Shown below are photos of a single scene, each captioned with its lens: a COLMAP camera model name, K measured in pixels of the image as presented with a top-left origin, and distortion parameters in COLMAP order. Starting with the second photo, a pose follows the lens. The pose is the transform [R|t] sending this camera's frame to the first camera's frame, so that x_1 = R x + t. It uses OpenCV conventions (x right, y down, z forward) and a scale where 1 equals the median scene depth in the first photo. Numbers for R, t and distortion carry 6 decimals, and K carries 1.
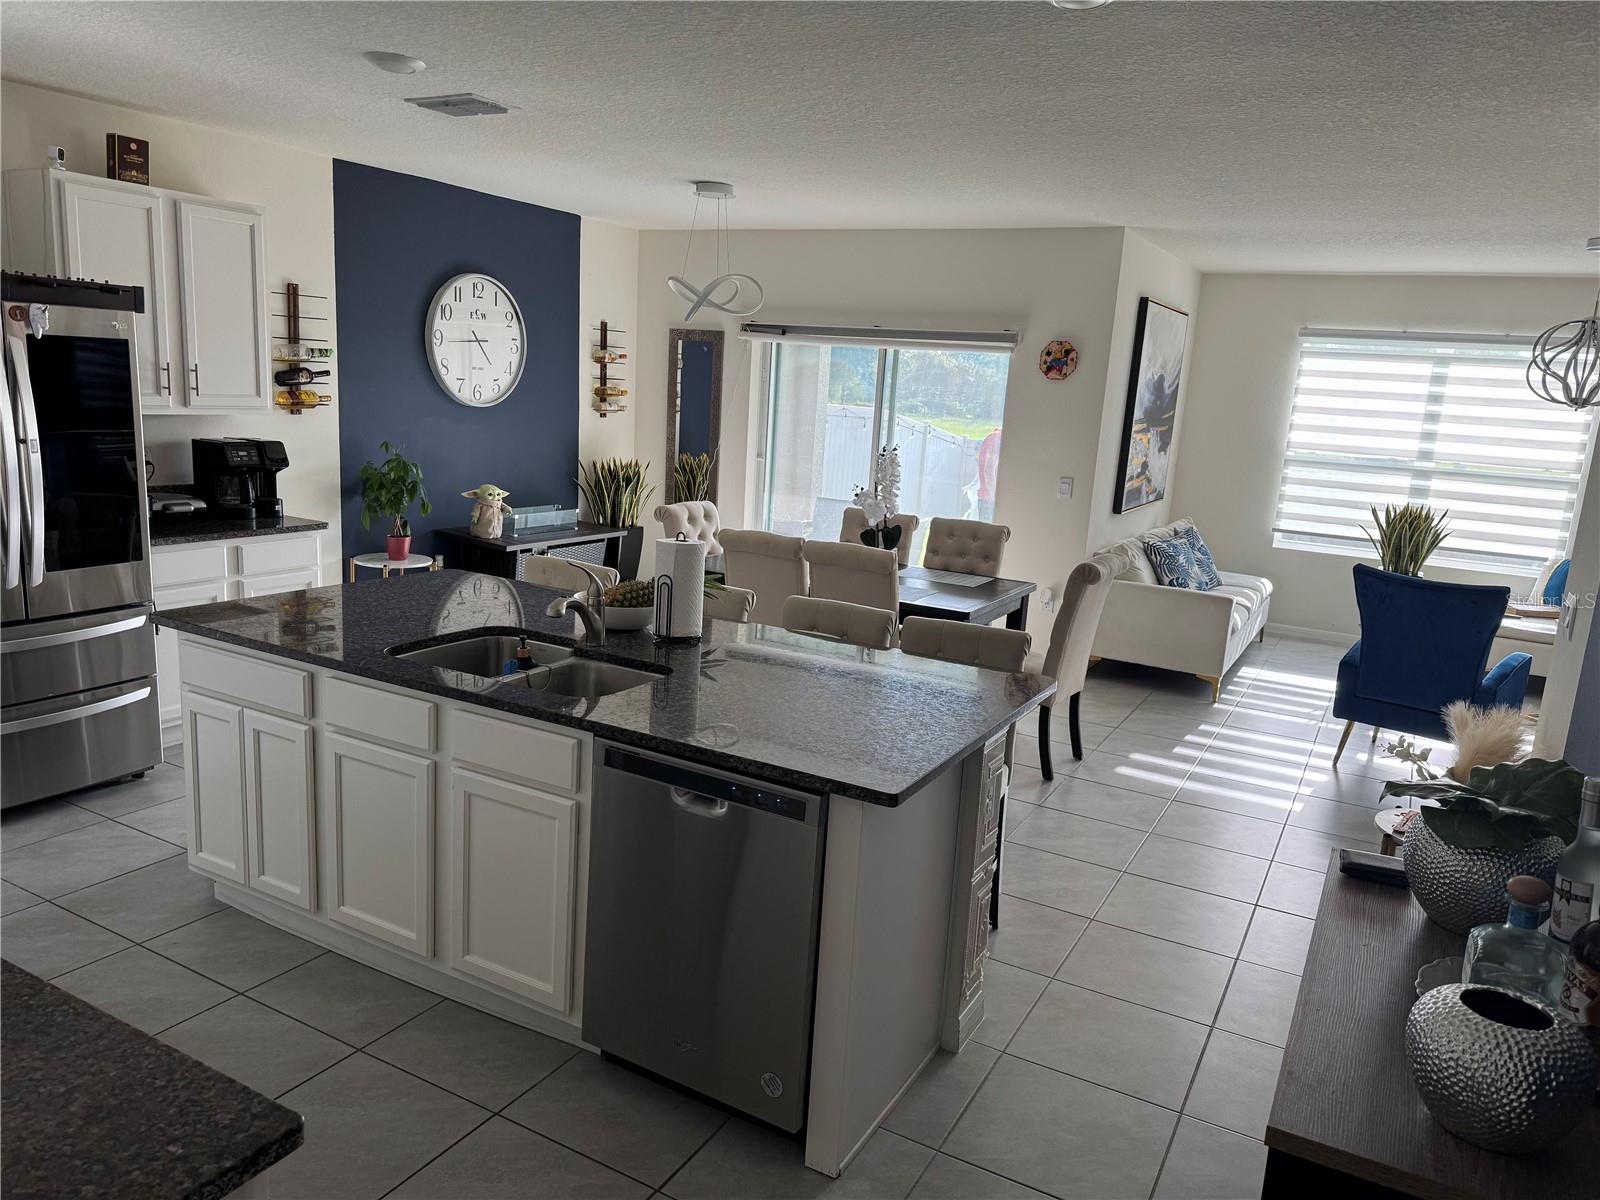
lens RADIAL K [[1138.9, 0, 776.3], [0, 1138.9, 608.8], [0, 0, 1]] dist [0.070461, -0.087321]
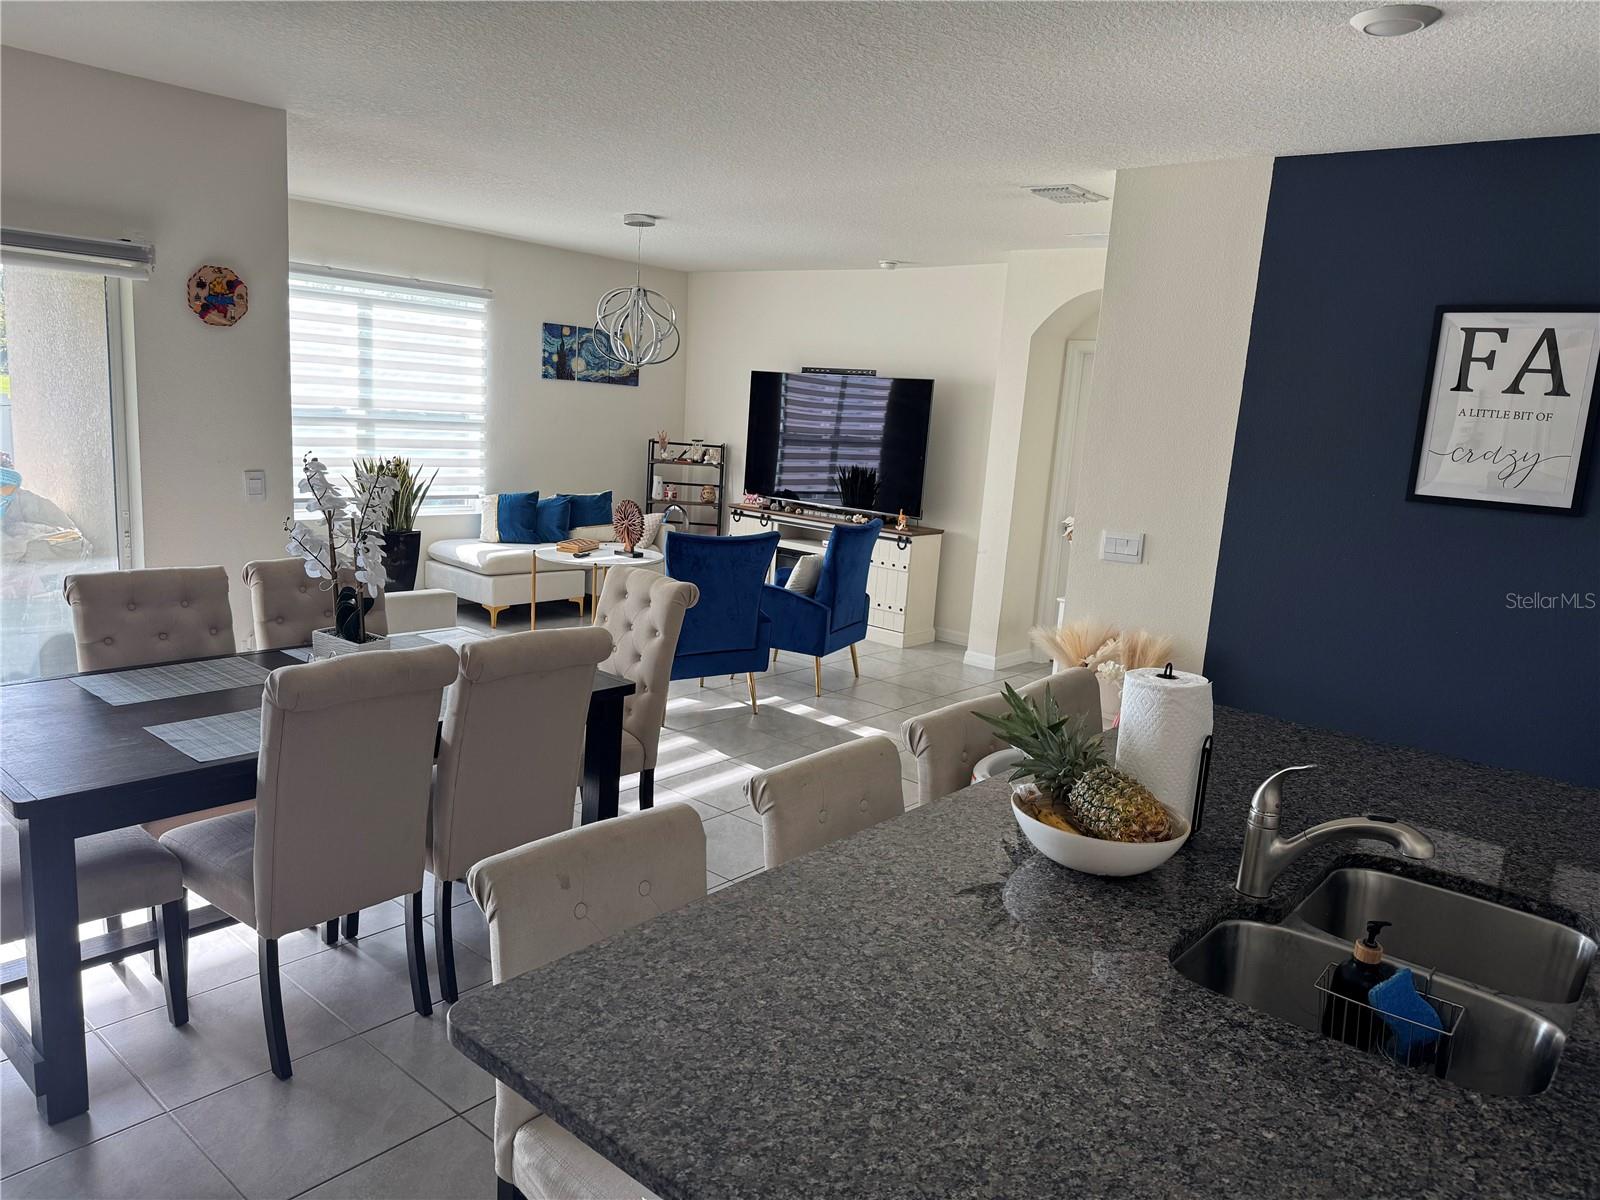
lens RADIAL K [[1138.9, 0, 798.7], [0, 1138.9, 608.0], [0, 0, 1]] dist [0.070461, -0.087321]
pose [[0.197390, -0.225061, 0.954141, -0.424861], [0.138973, 0.969885, 0.200024, -0.148990], [-0.970425, 0.093117, 0.222723, 0.627111]]
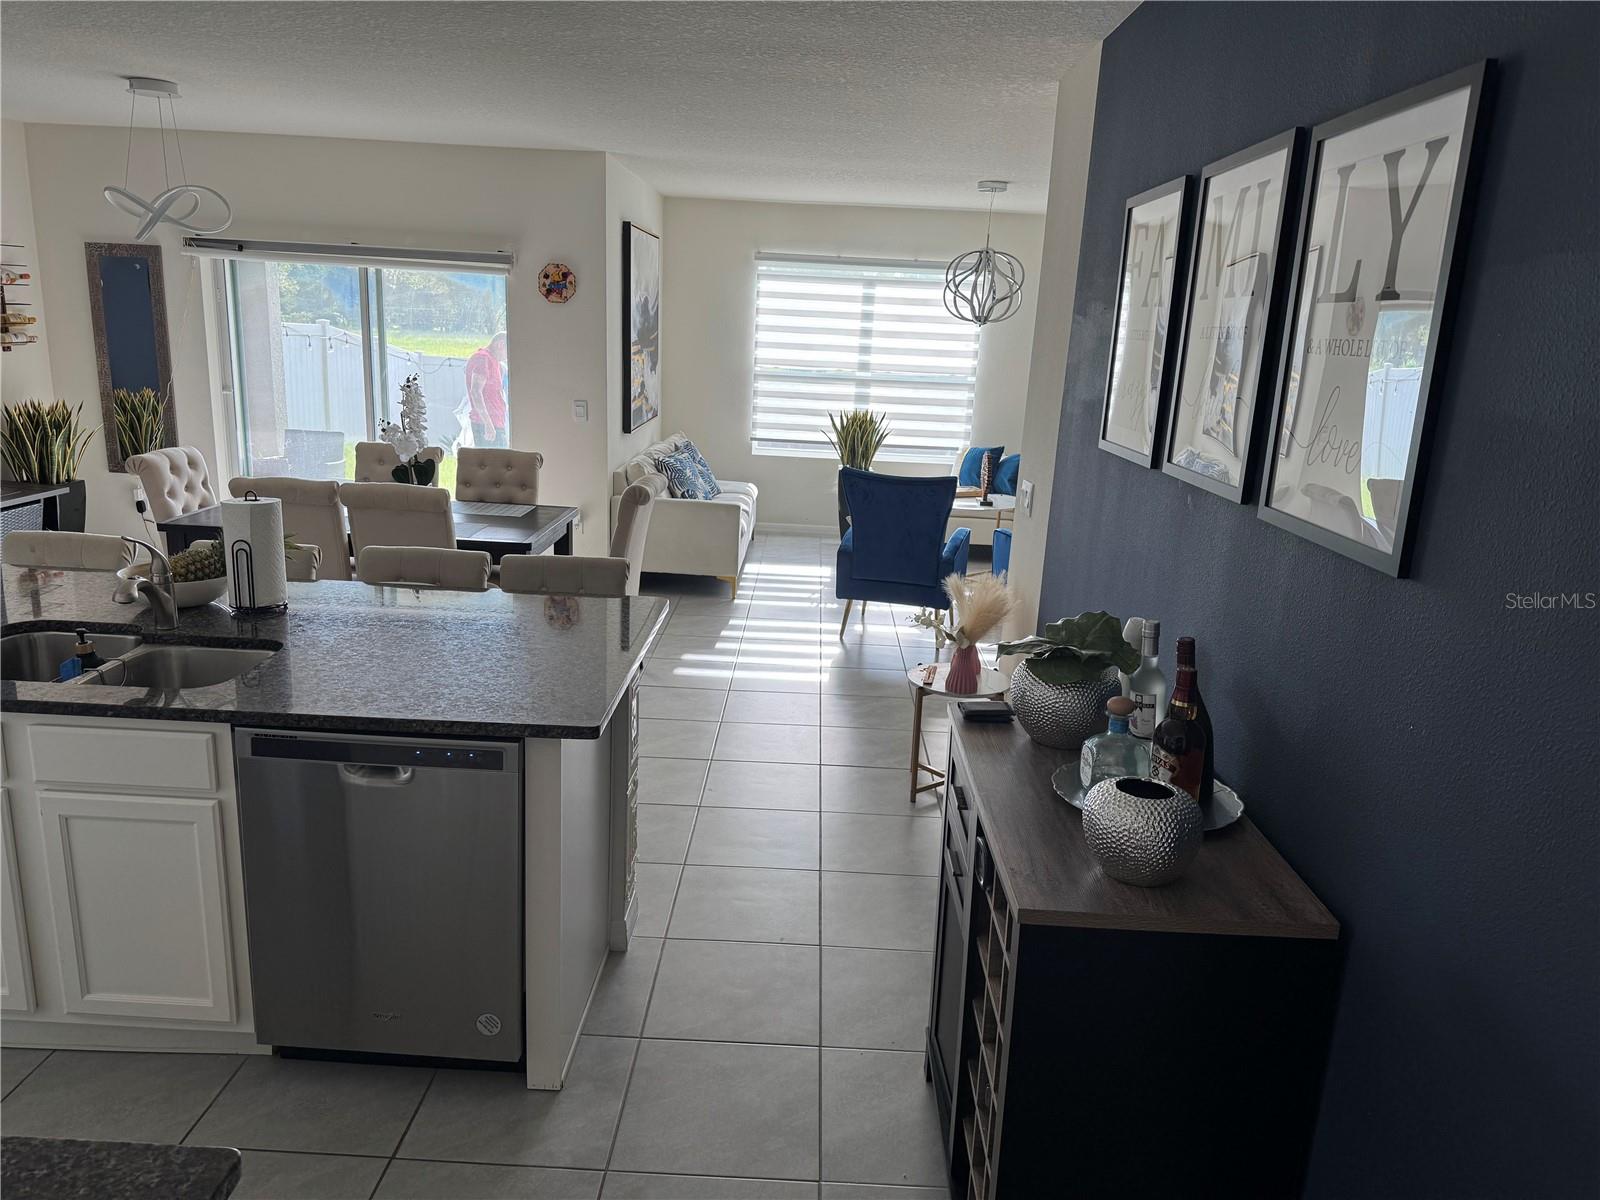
lens RADIAL K [[1138.9, 0, 806.2], [0, 1138.9, 616.3], [0, 0, 1]] dist [0.070461, -0.087321]
pose [[0.879493, -0.137154, 0.455720, -0.072048], [0.100192, 0.989472, 0.104431, -0.011648], [-0.465245, -0.046187, 0.883976, -0.012454]]
